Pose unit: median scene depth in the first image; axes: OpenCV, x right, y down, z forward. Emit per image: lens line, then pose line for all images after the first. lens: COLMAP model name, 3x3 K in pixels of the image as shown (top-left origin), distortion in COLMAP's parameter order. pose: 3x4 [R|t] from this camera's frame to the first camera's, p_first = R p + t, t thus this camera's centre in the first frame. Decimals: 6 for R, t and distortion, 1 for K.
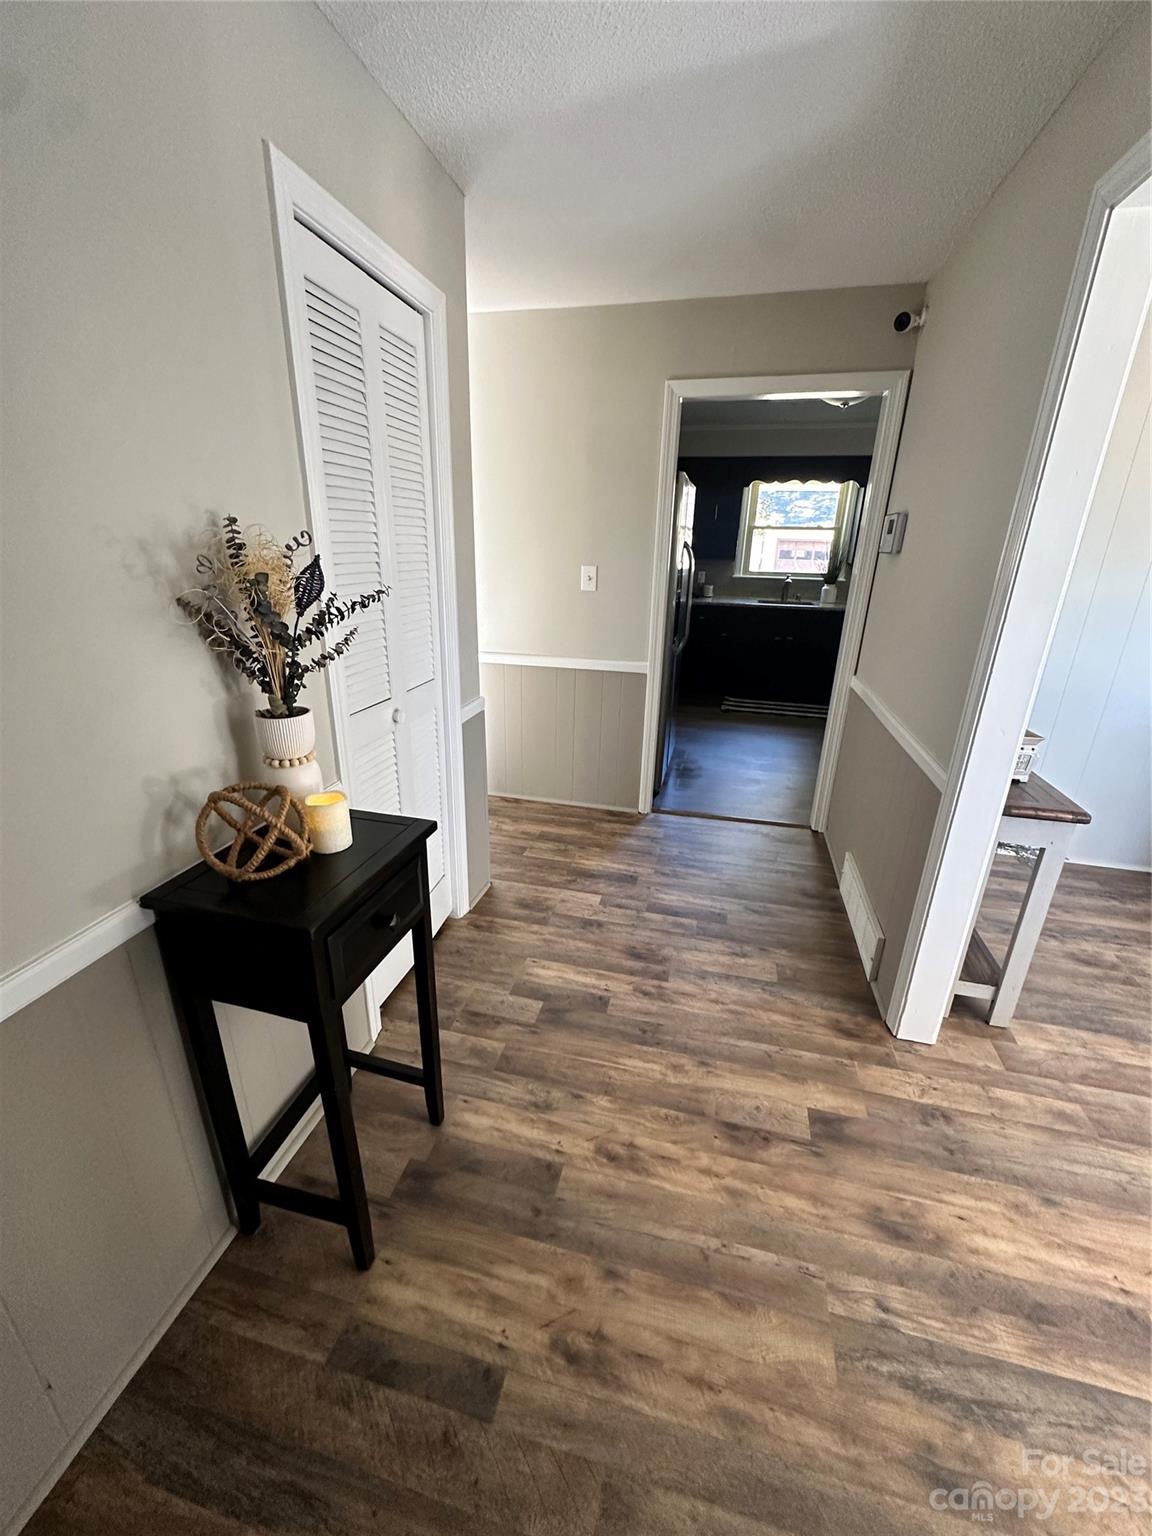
lens RADIAL K [[606.1, 0, 576.0], [0, 606.1, 768.0], [0, 0, 1]] dist [-0.000083, -0.000225]
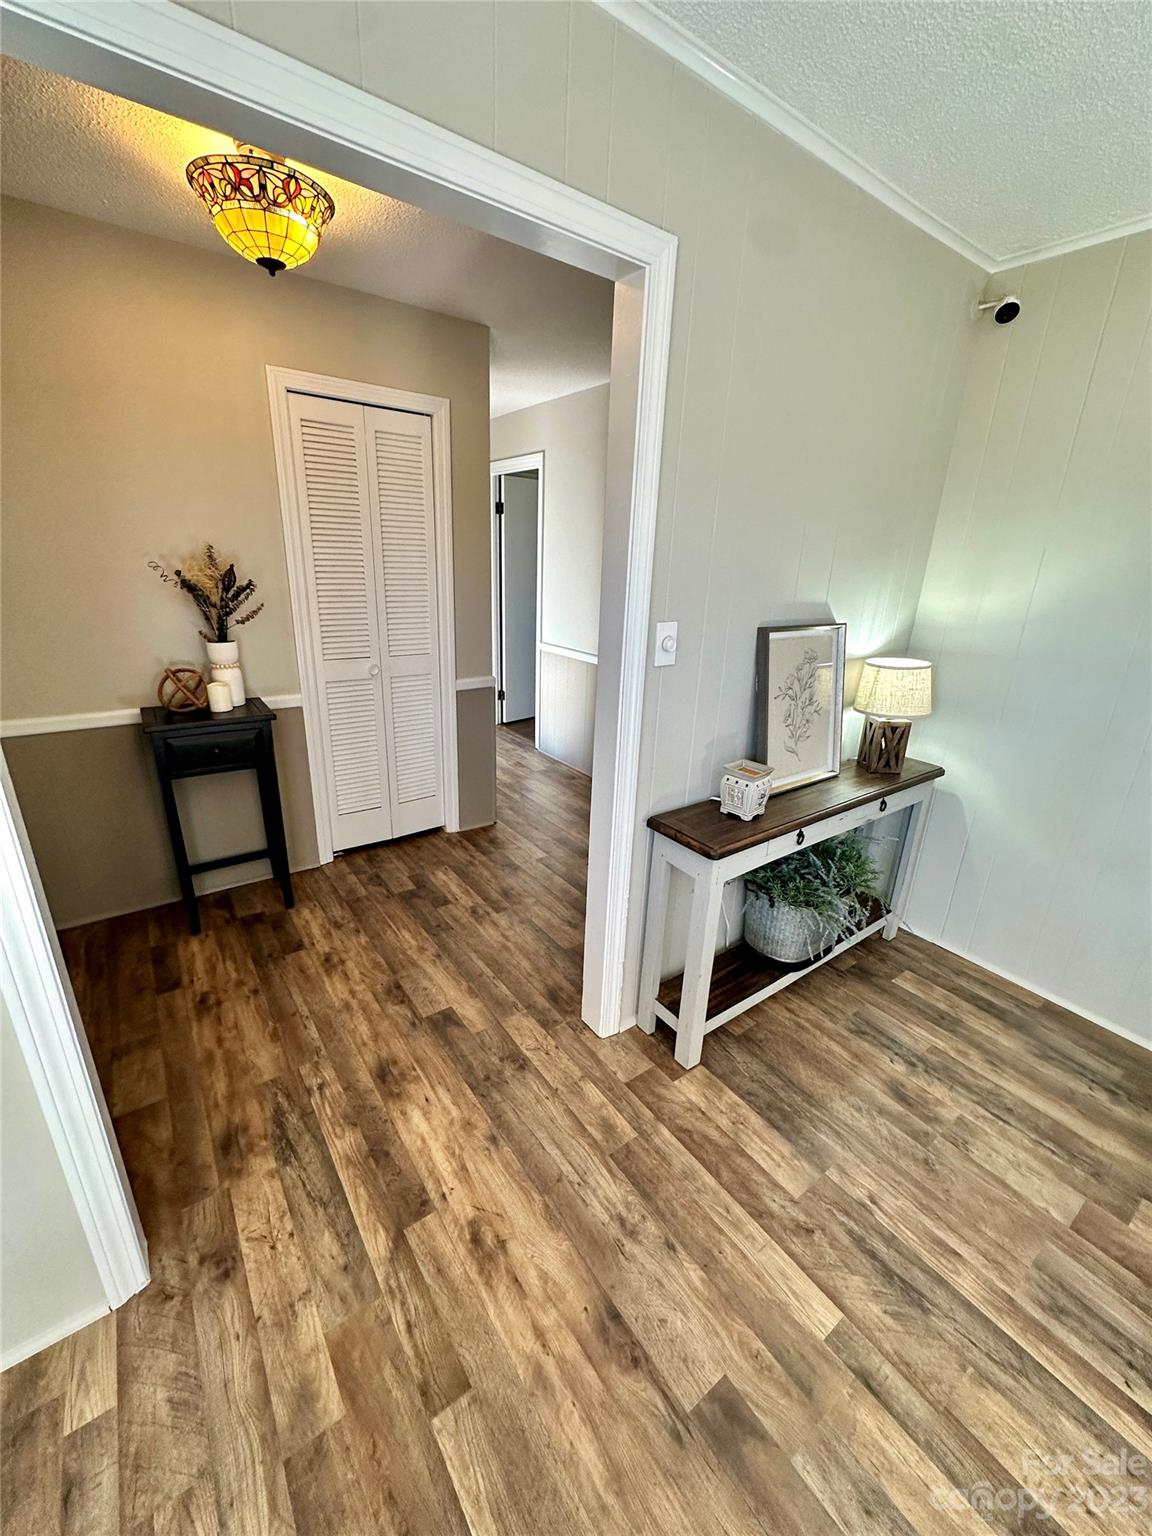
lens RADIAL K [[606.1, 0, 576.0], [0, 606.1, 768.0], [0, 0, 1]] dist [-0.000083, -0.000225]
pose [[0.766867, 0.219820, -0.602988, 1.425274], [-0.240610, 0.969463, 0.047417, -0.049787], [0.594998, 0.108722, 0.796340, 0.111664]]
